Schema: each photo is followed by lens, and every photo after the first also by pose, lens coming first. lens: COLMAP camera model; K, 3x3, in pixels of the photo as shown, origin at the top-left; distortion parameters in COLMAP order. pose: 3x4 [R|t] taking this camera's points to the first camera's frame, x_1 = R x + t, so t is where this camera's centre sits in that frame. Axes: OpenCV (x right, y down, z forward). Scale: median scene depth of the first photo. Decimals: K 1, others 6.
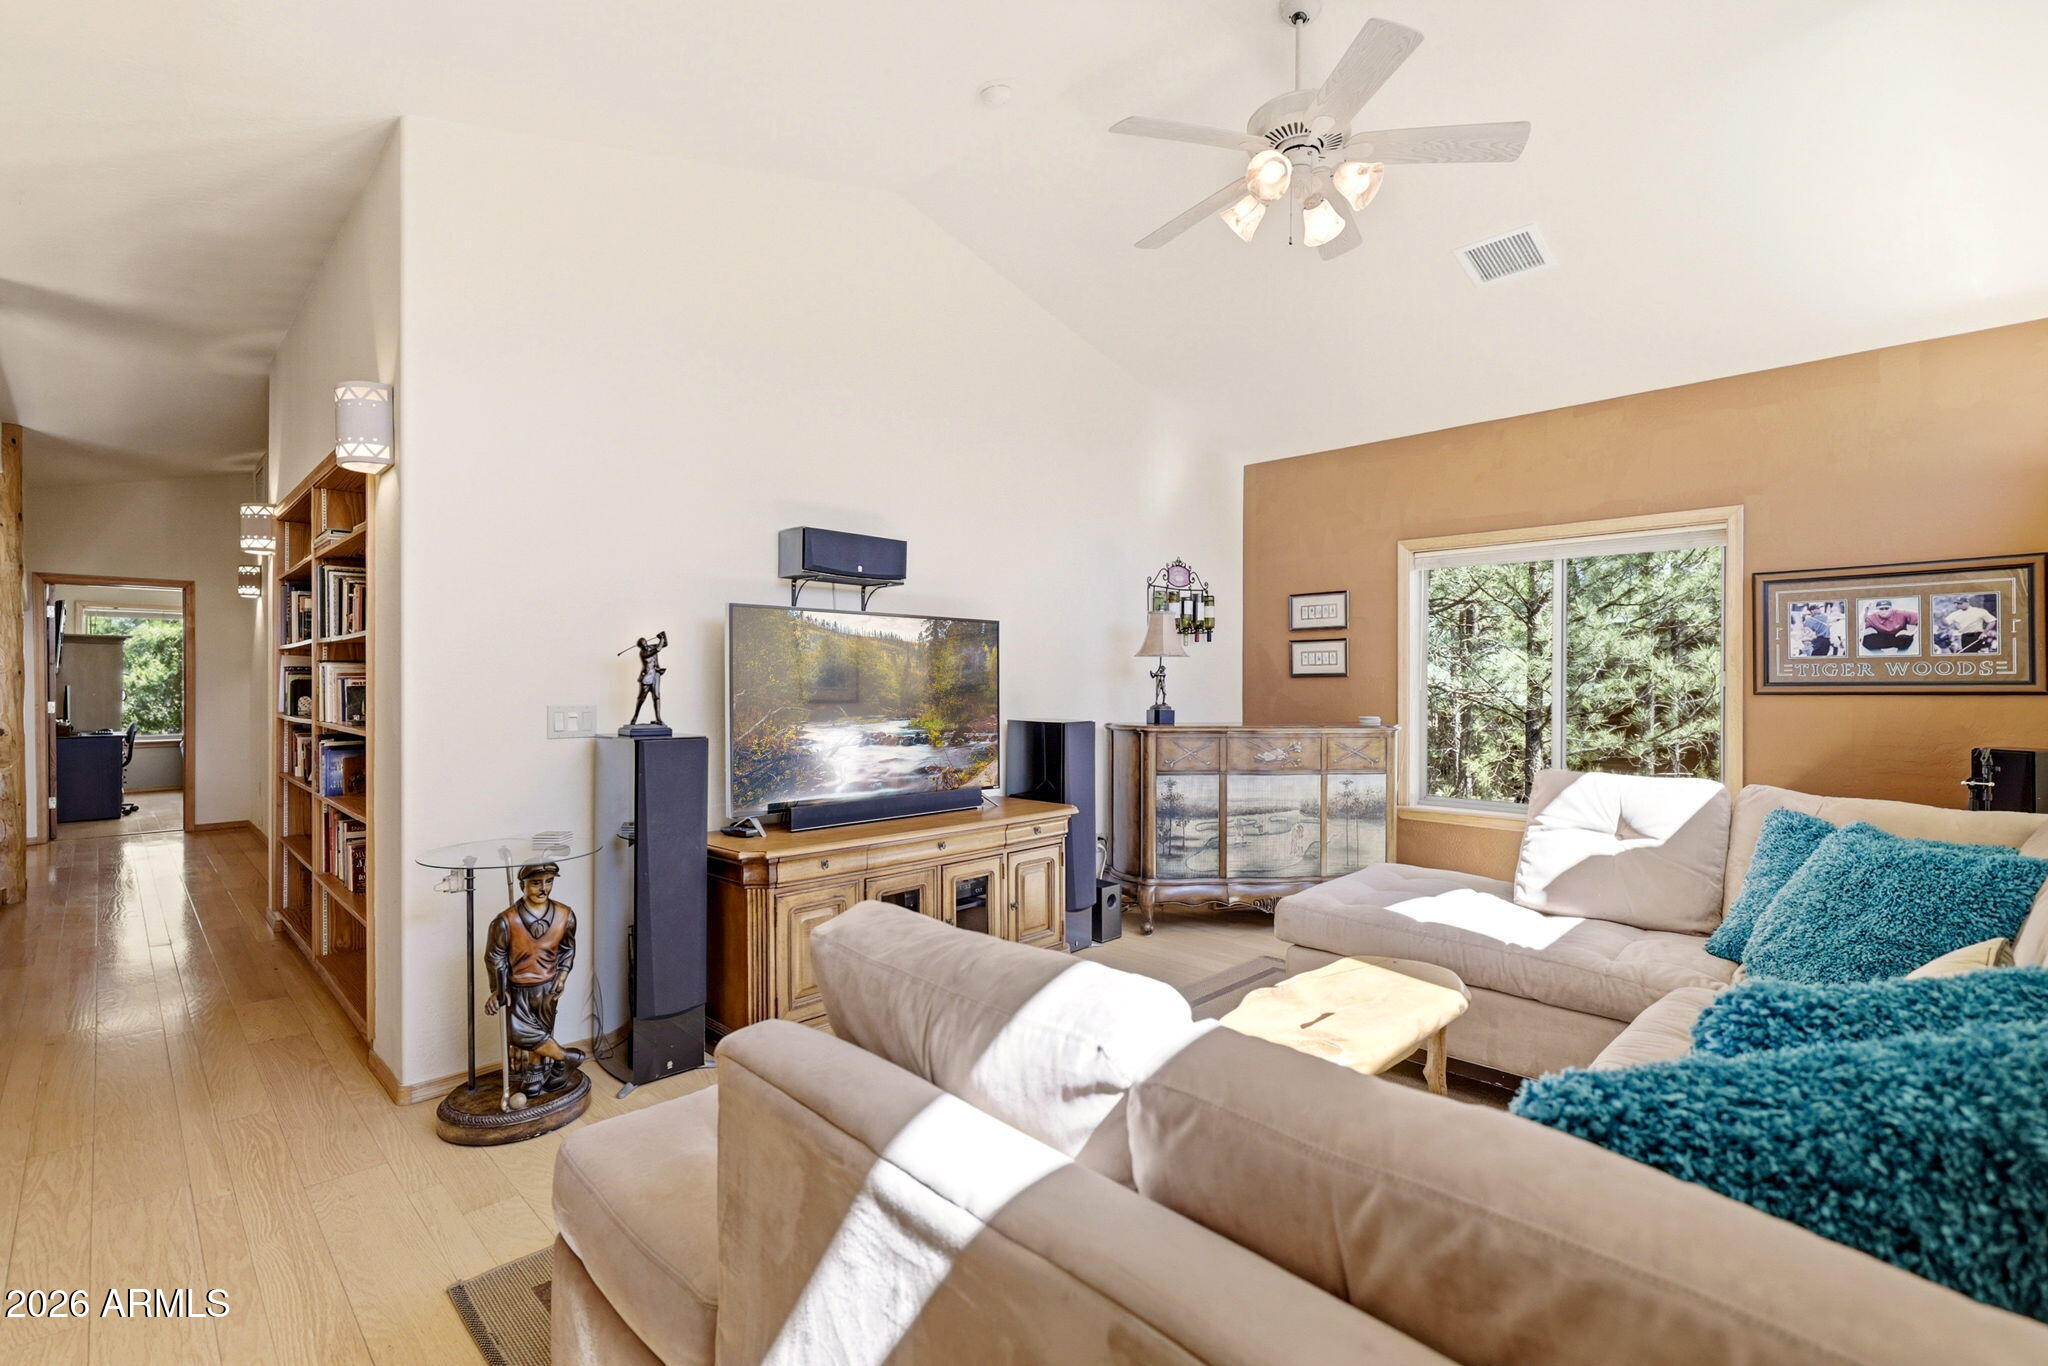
lens RADIAL K [[939.8, 0, 1020.5], [0, 939.8, 688.7], [0, 0, 1]] dist [0.001863, 0.000066]
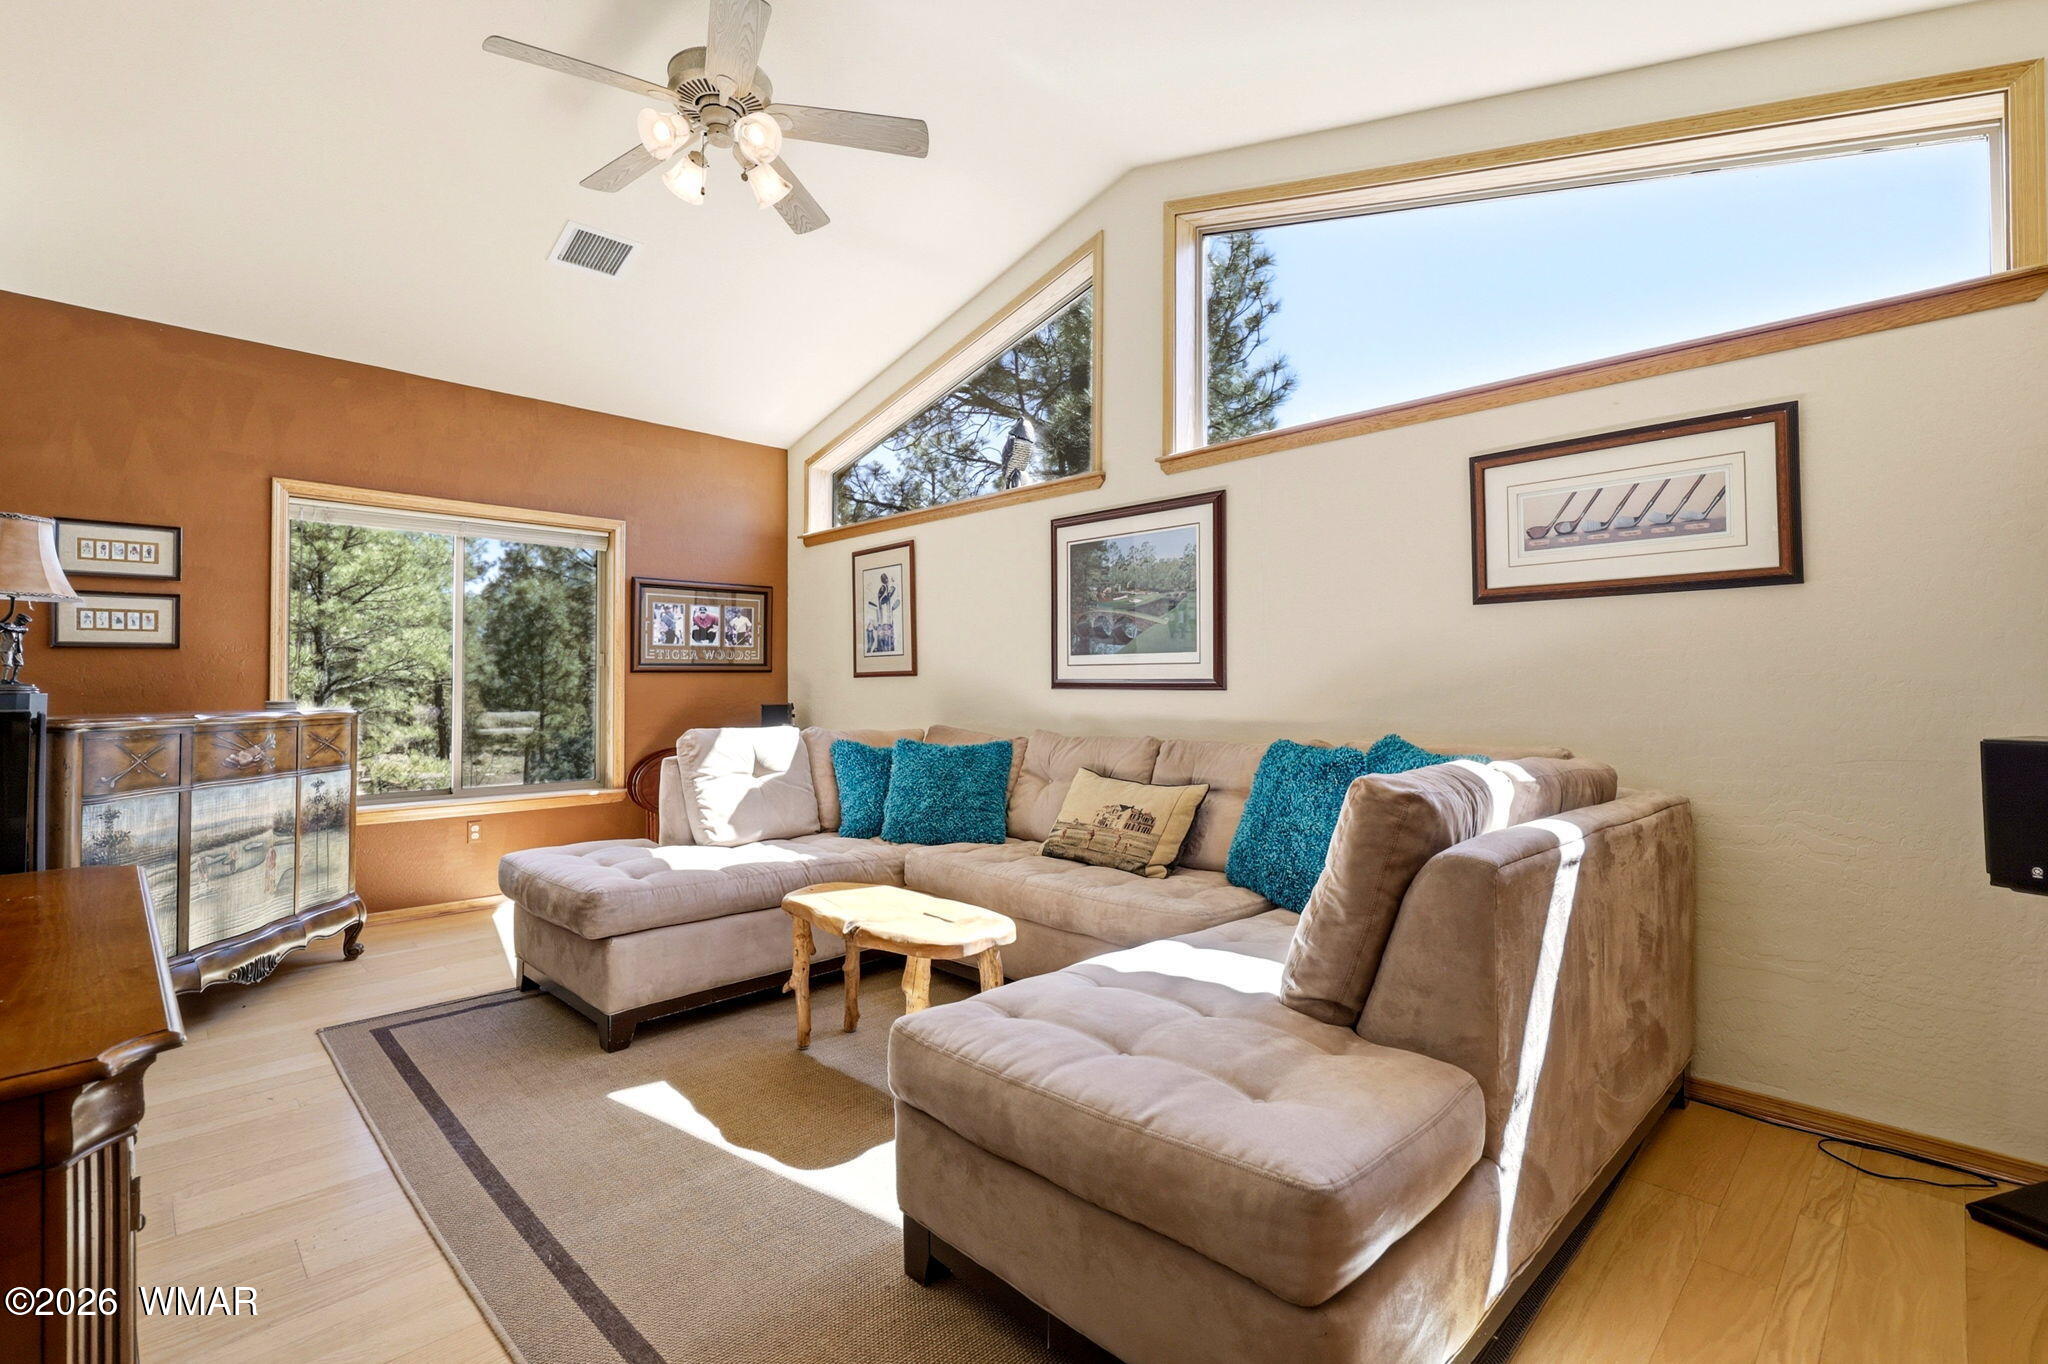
lens RADIAL K [[939.8, 0, 1019.6], [0, 939.8, 667.6], [0, 0, 1]] dist [0.001863, 0.000066]
pose [[-0.002103, 0.018735, 0.999822, -0.490268], [0.012599, 0.999746, -0.018707, 0.030225], [-0.999918, 0.012558, -0.002339, 0.492756]]
